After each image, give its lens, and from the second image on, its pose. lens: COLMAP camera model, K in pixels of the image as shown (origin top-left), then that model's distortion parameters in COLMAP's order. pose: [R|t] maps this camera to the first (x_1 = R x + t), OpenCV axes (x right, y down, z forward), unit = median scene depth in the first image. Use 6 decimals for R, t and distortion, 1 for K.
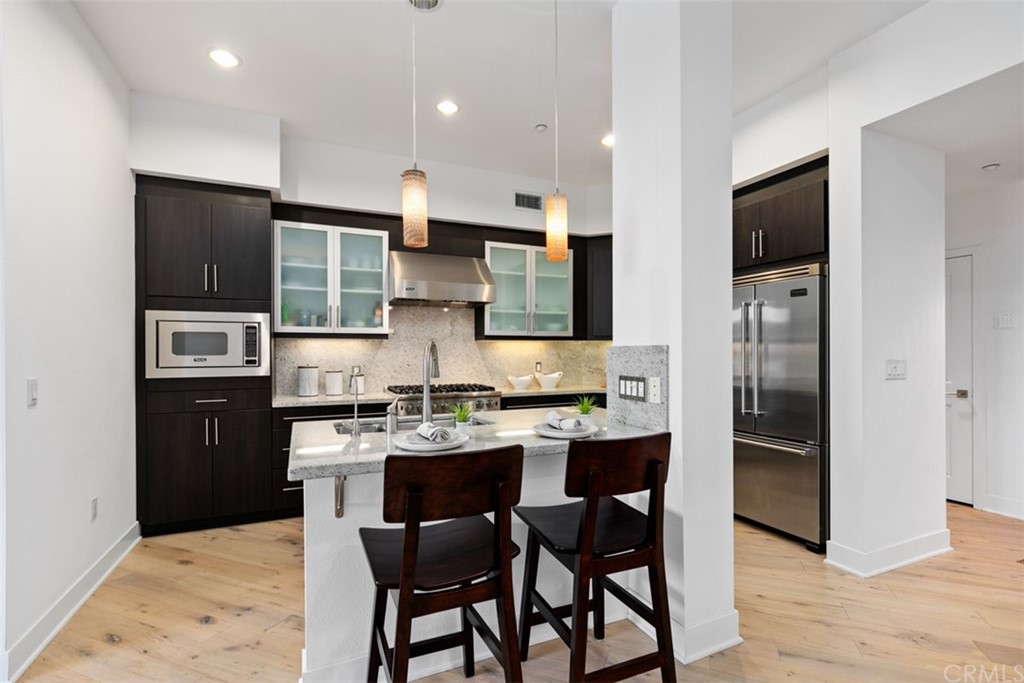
lens RADIAL K [[476.9, 0, 516.8], [0, 476.9, 344.9], [0, 0, 1]] dist [0.009913, 0.000074]
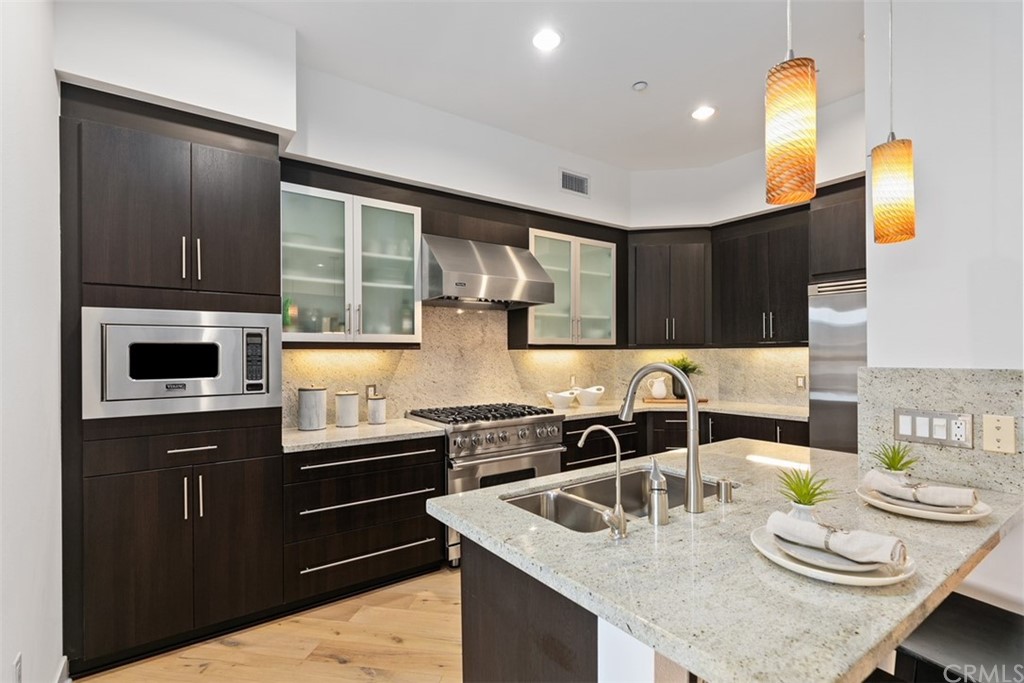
lens RADIAL K [[476.9, 0, 509.6], [0, 476.9, 346.2], [0, 0, 1]] dist [0.009913, 0.000074]
pose [[0.979764, -0.000360, 0.200158, -0.294800], [0.000604, 0.999999, -0.001158, -0.017345], [-0.200157, 0.001256, 0.979763, 0.238534]]
